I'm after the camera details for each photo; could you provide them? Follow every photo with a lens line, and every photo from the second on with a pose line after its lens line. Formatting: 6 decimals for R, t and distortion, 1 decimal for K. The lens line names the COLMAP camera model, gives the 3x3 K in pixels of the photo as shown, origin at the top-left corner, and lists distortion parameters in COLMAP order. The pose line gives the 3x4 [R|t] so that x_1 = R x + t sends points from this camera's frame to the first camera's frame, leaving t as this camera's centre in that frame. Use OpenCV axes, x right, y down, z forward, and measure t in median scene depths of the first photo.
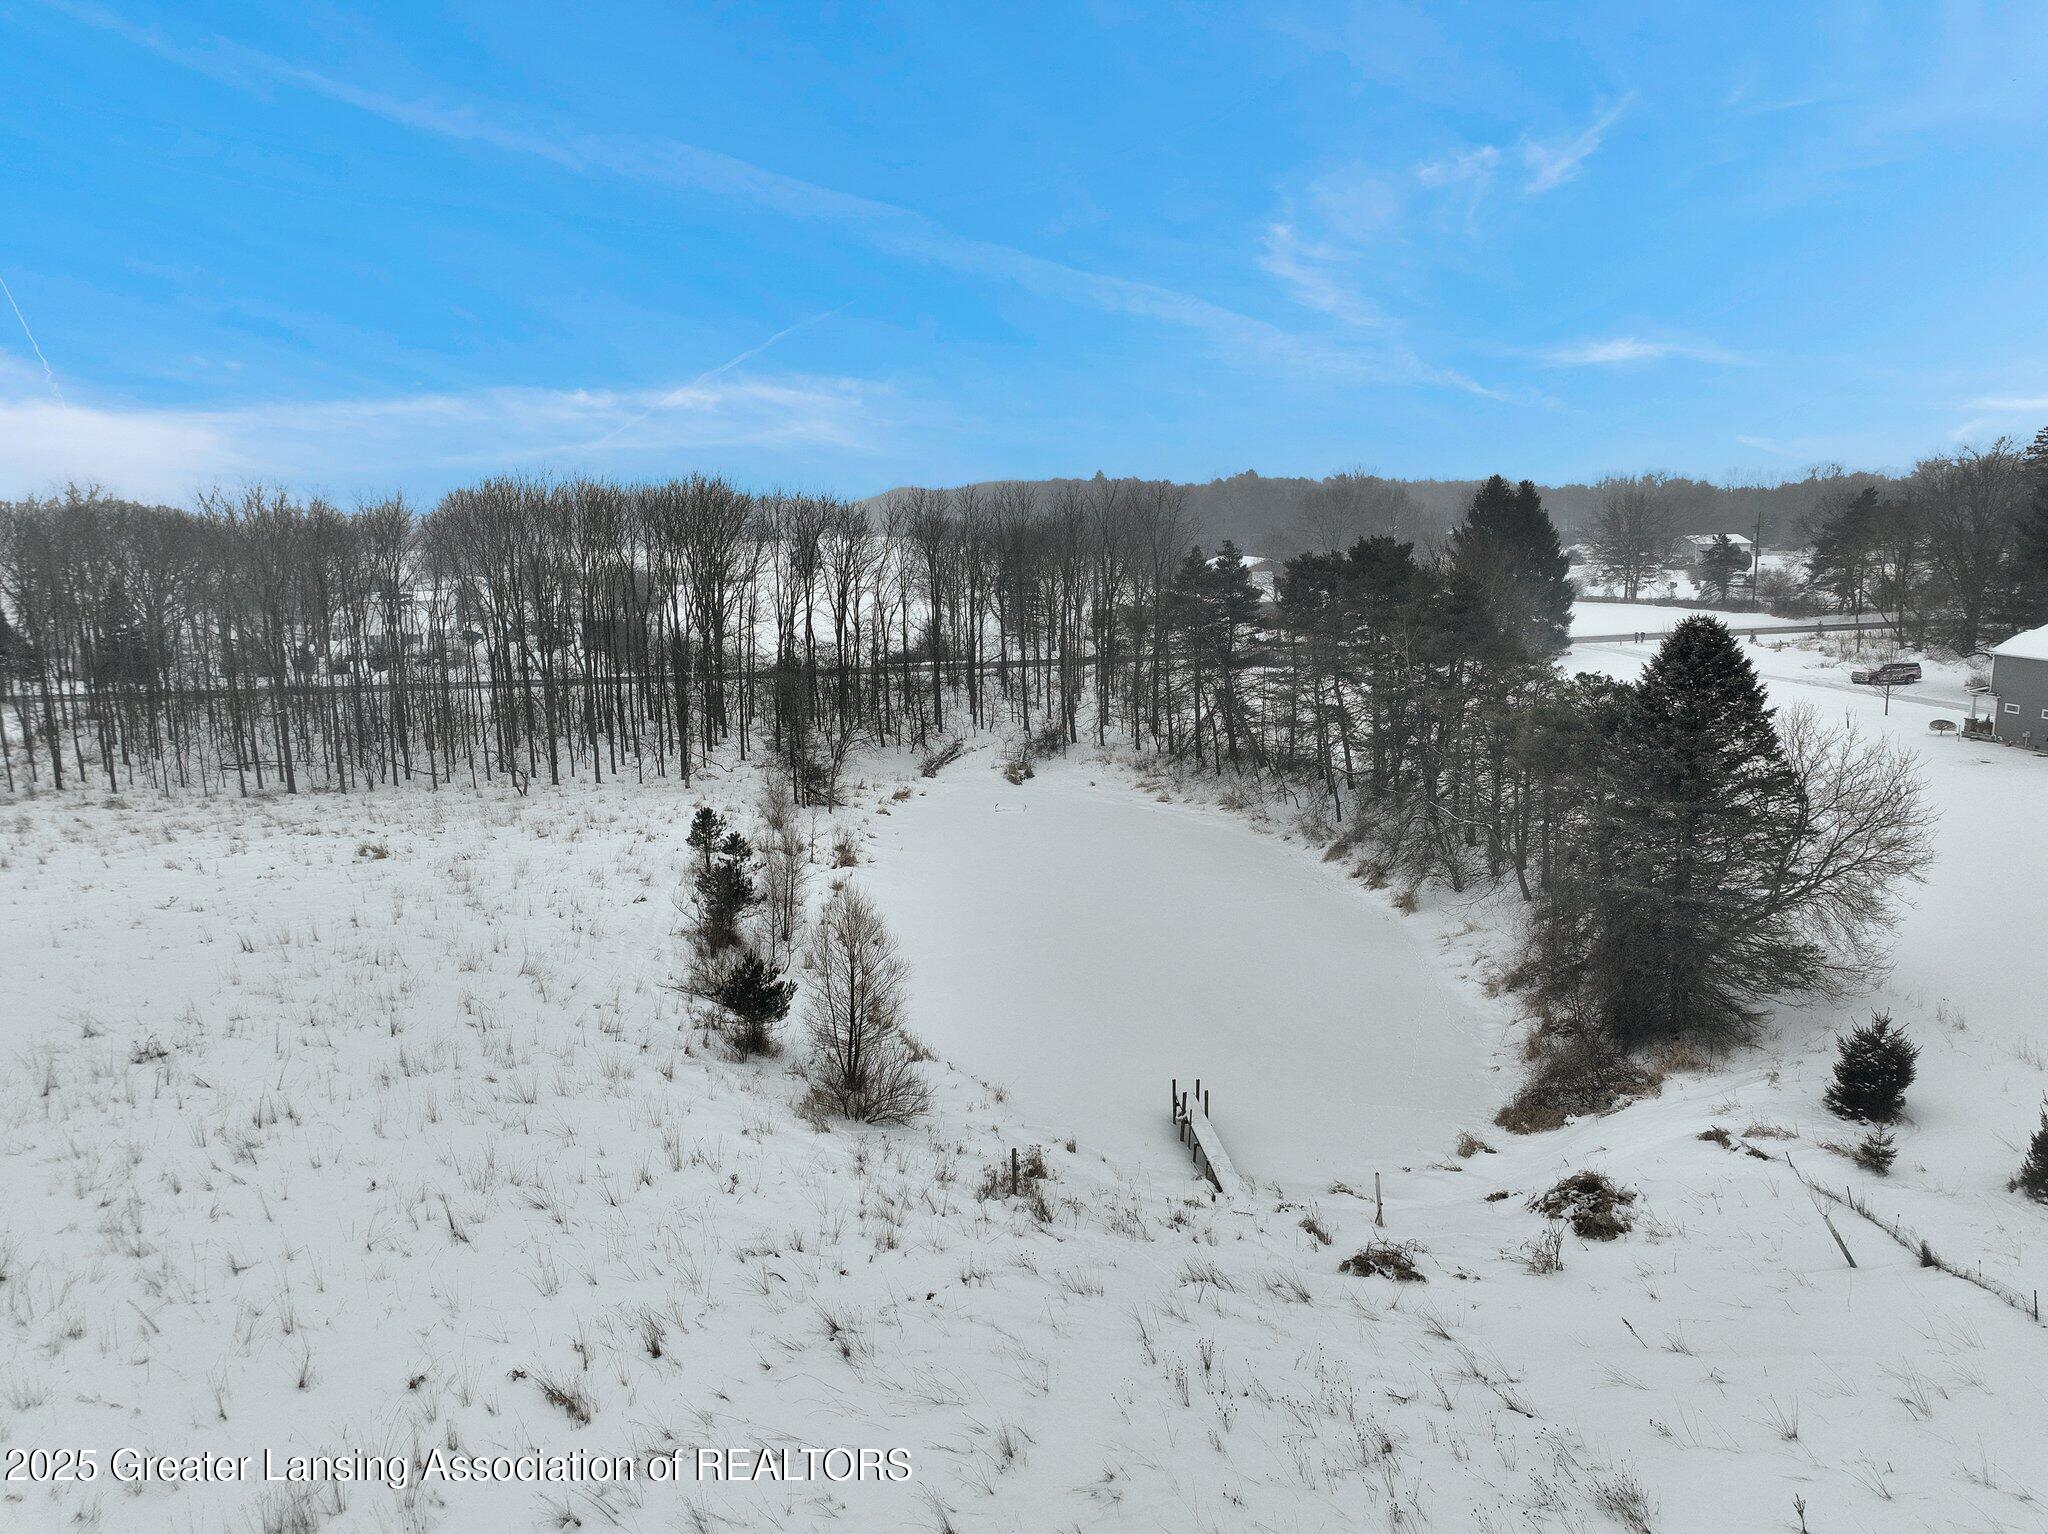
lens RADIAL K [[1439.3, 0, 1024.0], [0, 1439.3, 767.0], [0, 0, 1]] dist [0.002389, 0.012948]
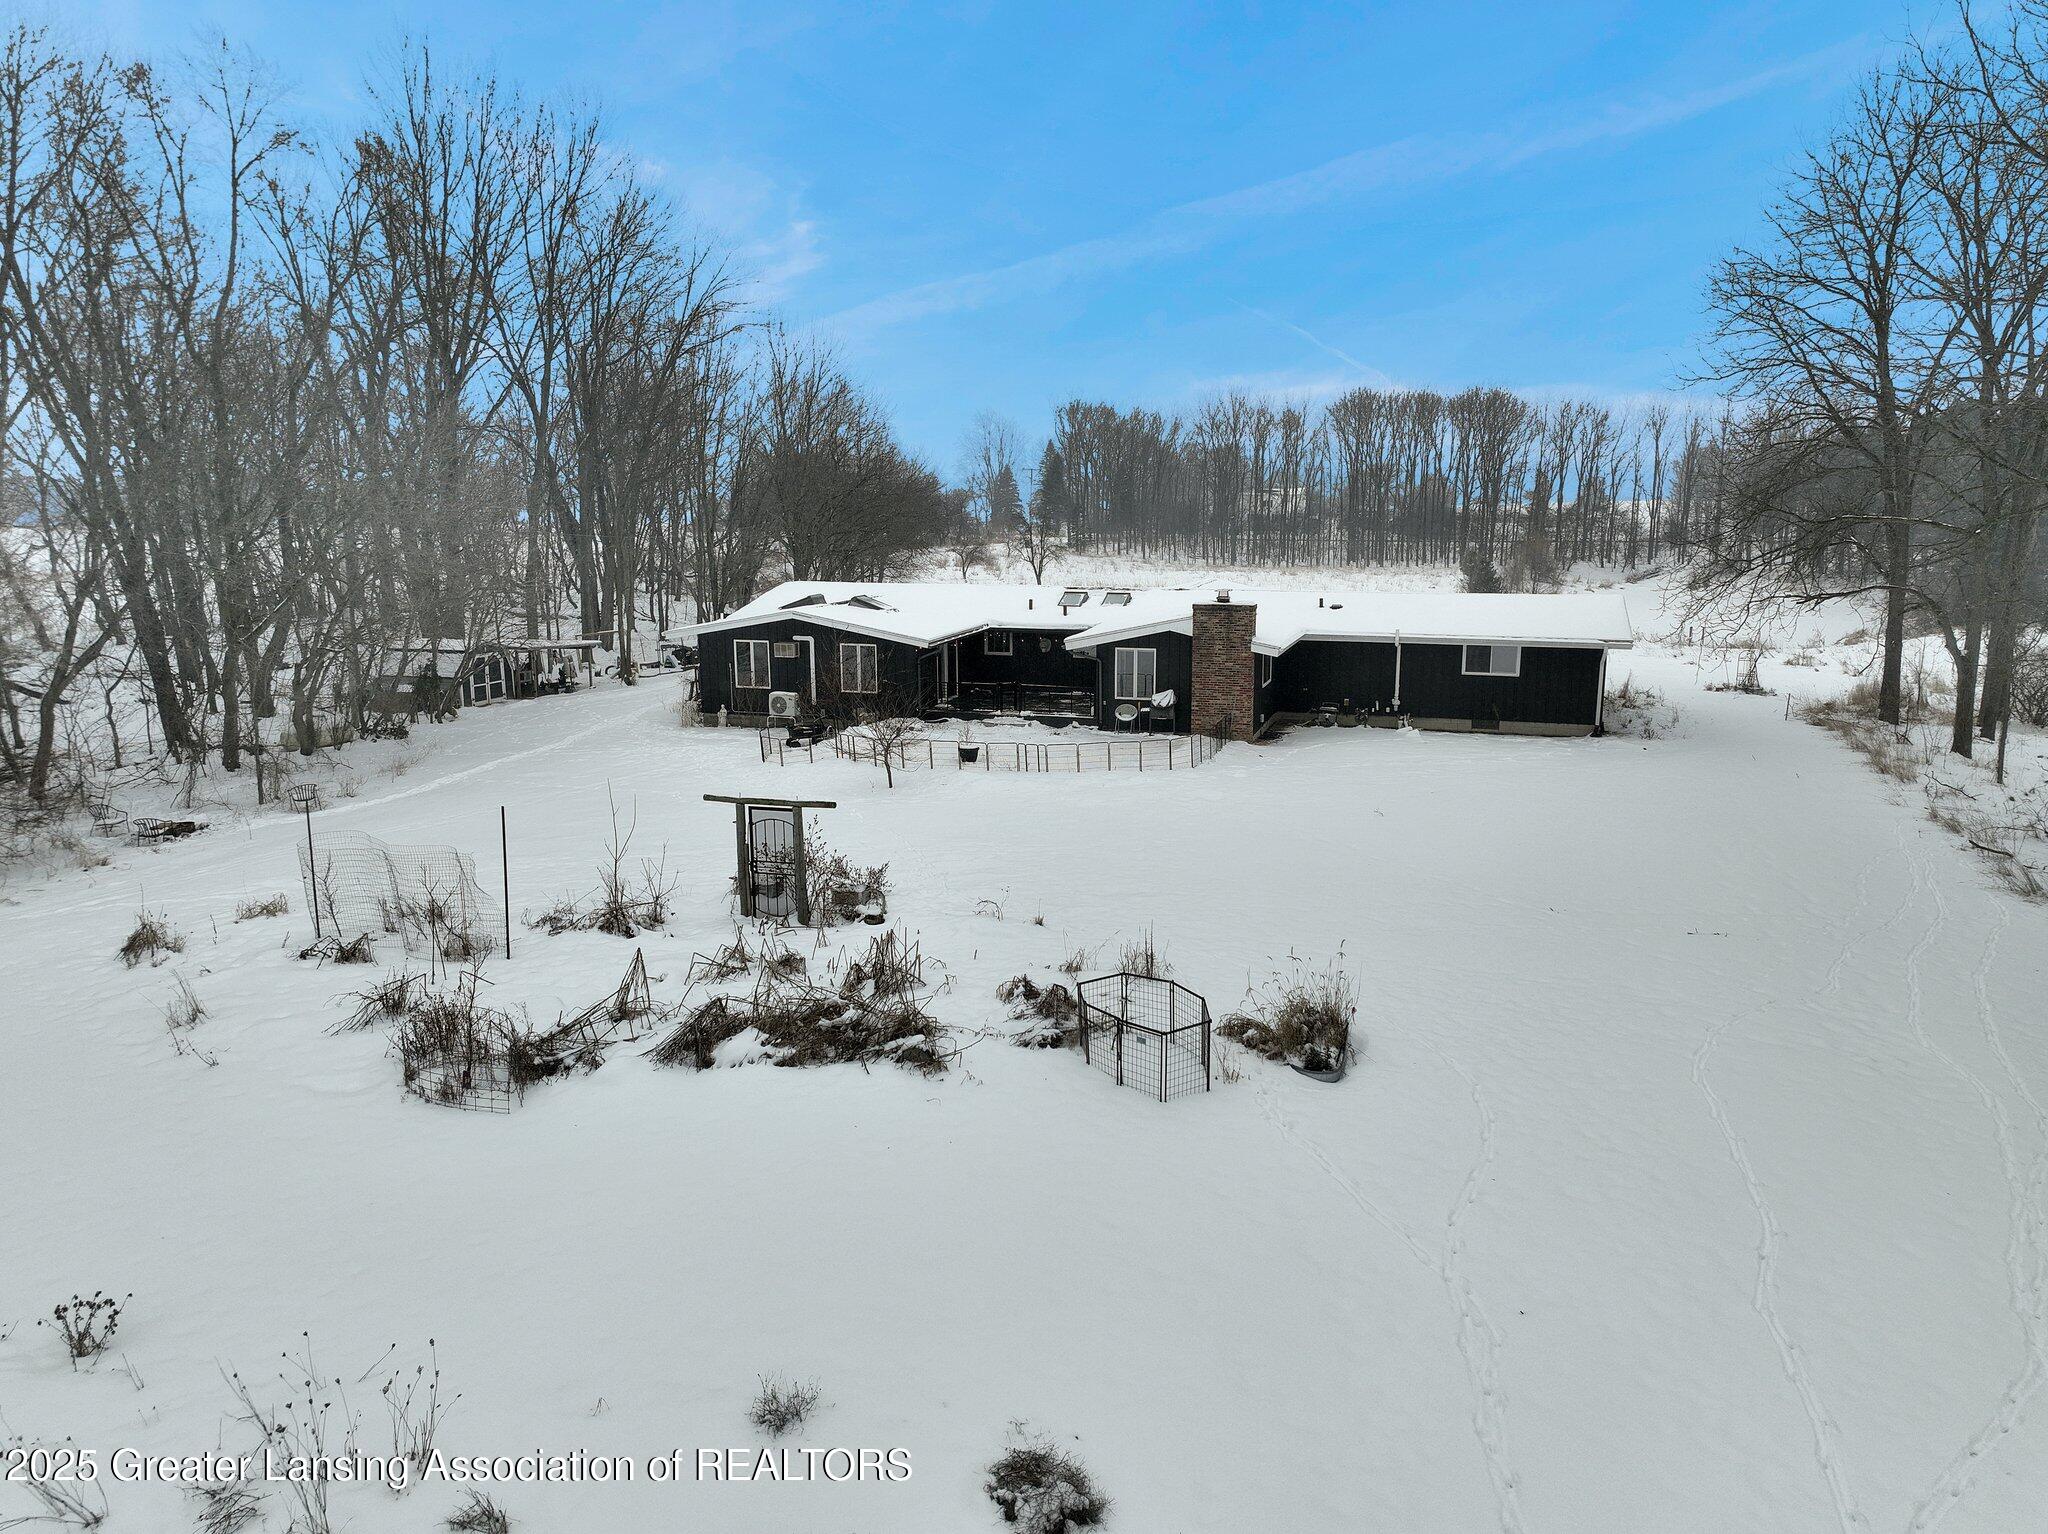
lens RADIAL K [[1439.3, 0, 1024.0], [0, 1439.3, 767.0], [0, 0, 1]] dist [0.002389, 0.012948]
pose [[0.864367, 0.094452, -0.493912, 0.142315], [-0.078650, 0.995507, 0.052732, 0.163253], [0.496674, -0.006733, 0.867911, -0.580611]]
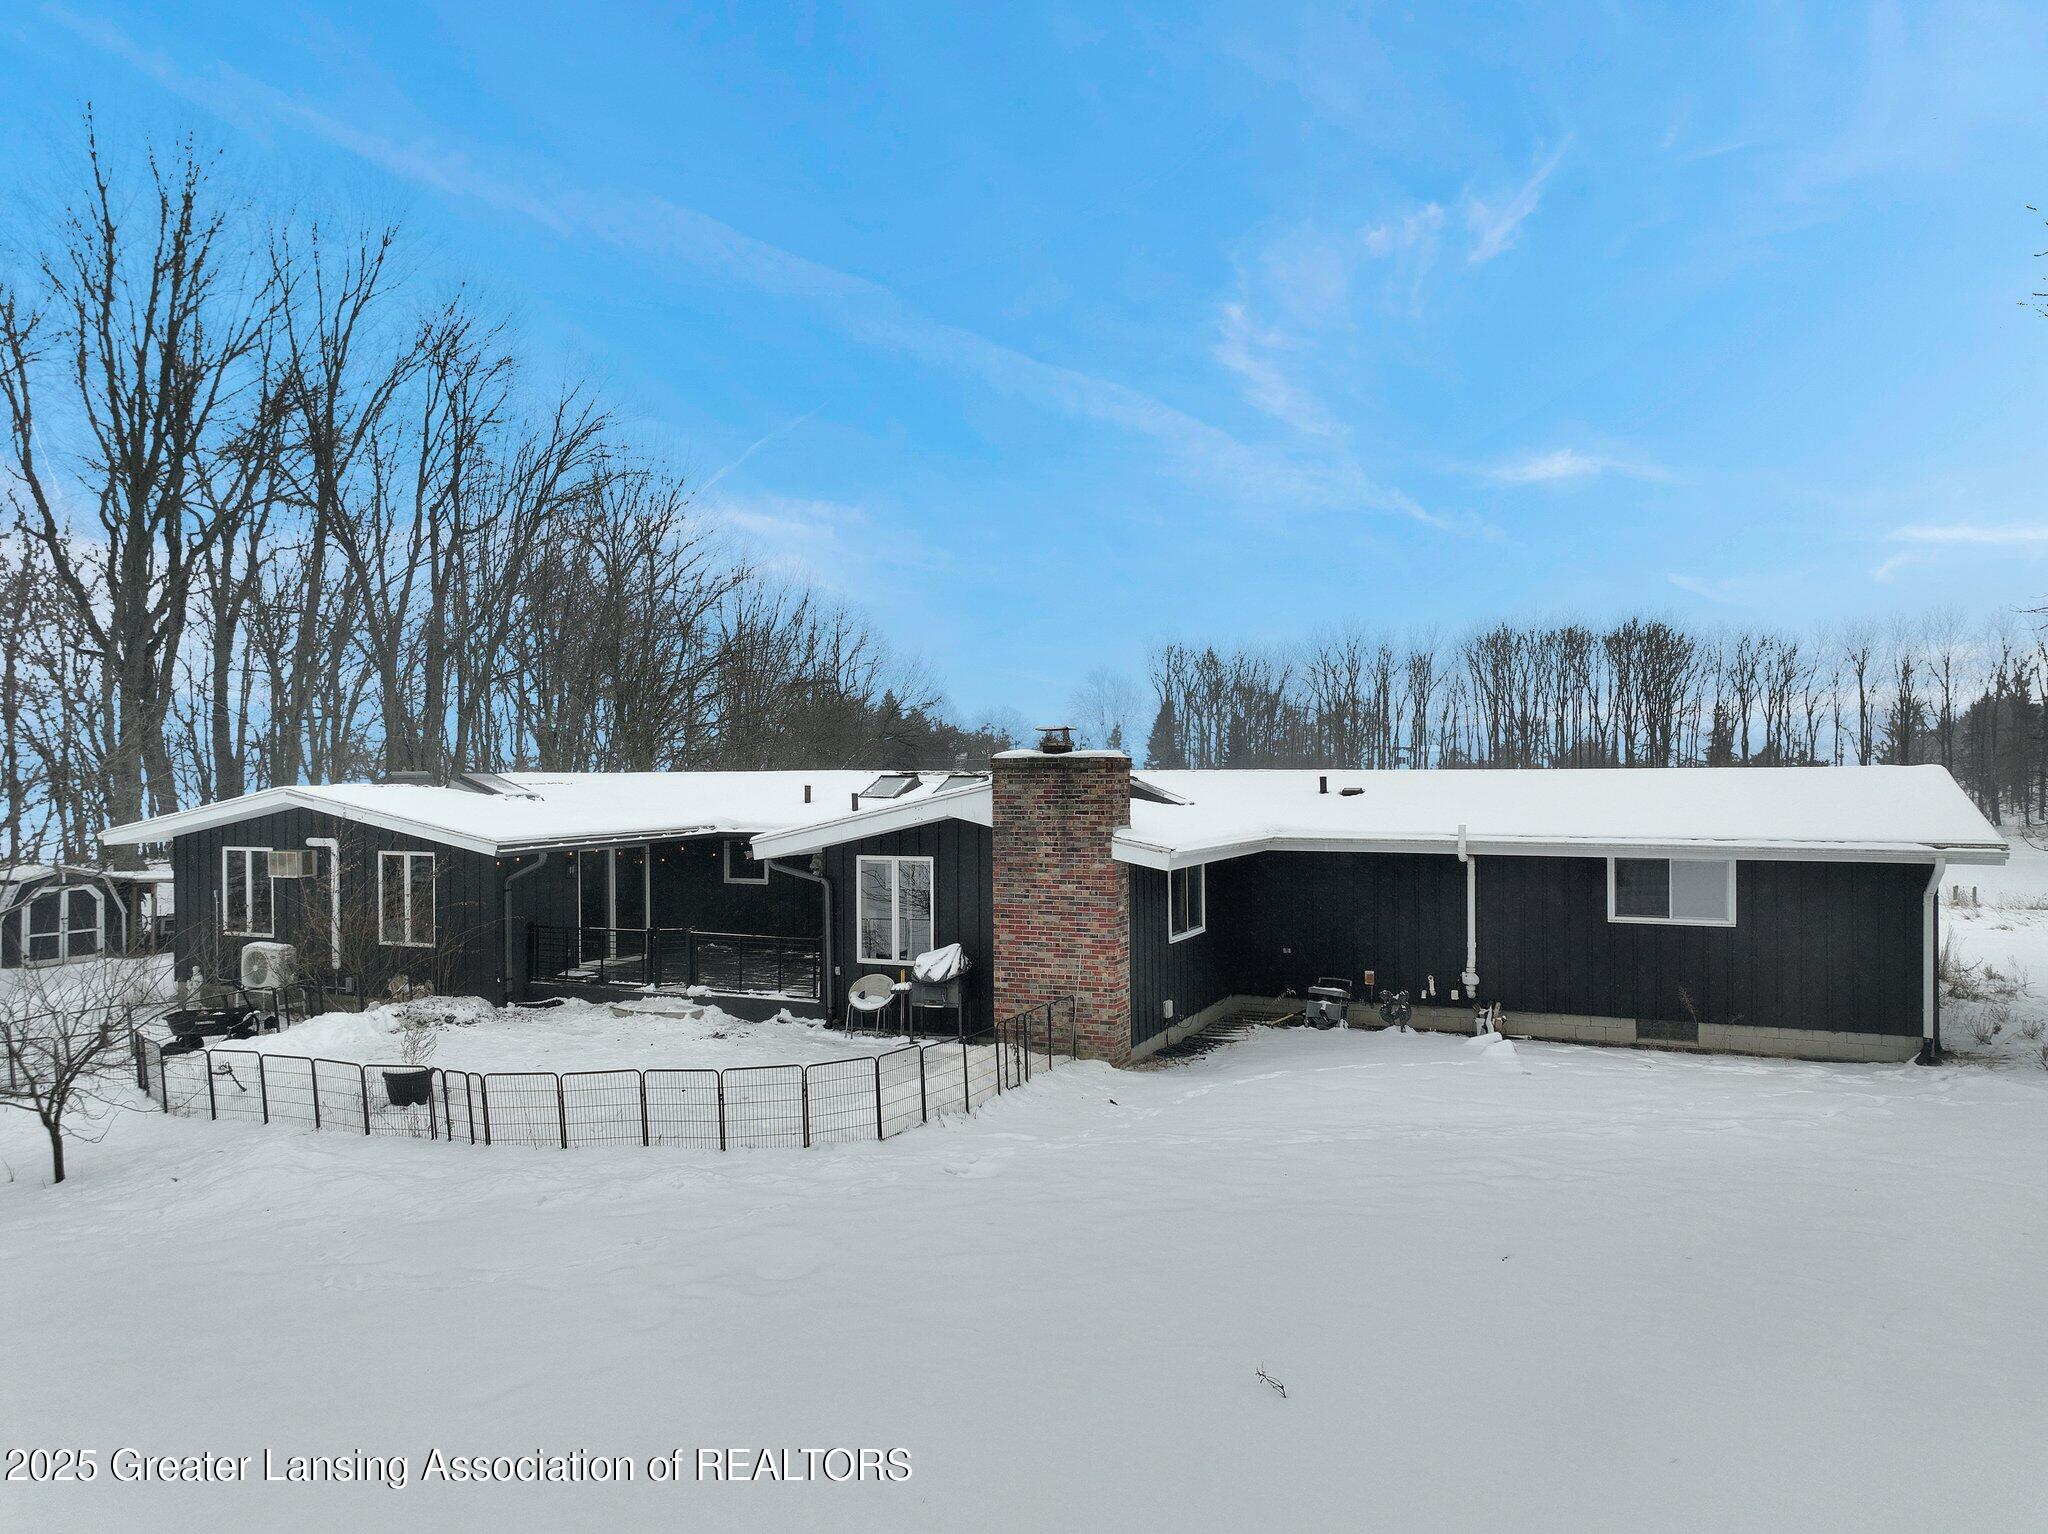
lens RADIAL K [[1439.3, 0, 1024.0], [0, 1439.3, 767.0], [0, 0, 1]] dist [0.002389, 0.012948]
pose [[0.804933, -0.002410, -0.593360, 0.096913], [-0.091422, 0.987548, -0.128030, 0.160279], [0.586280, 0.157301, 0.794690, -0.366059]]
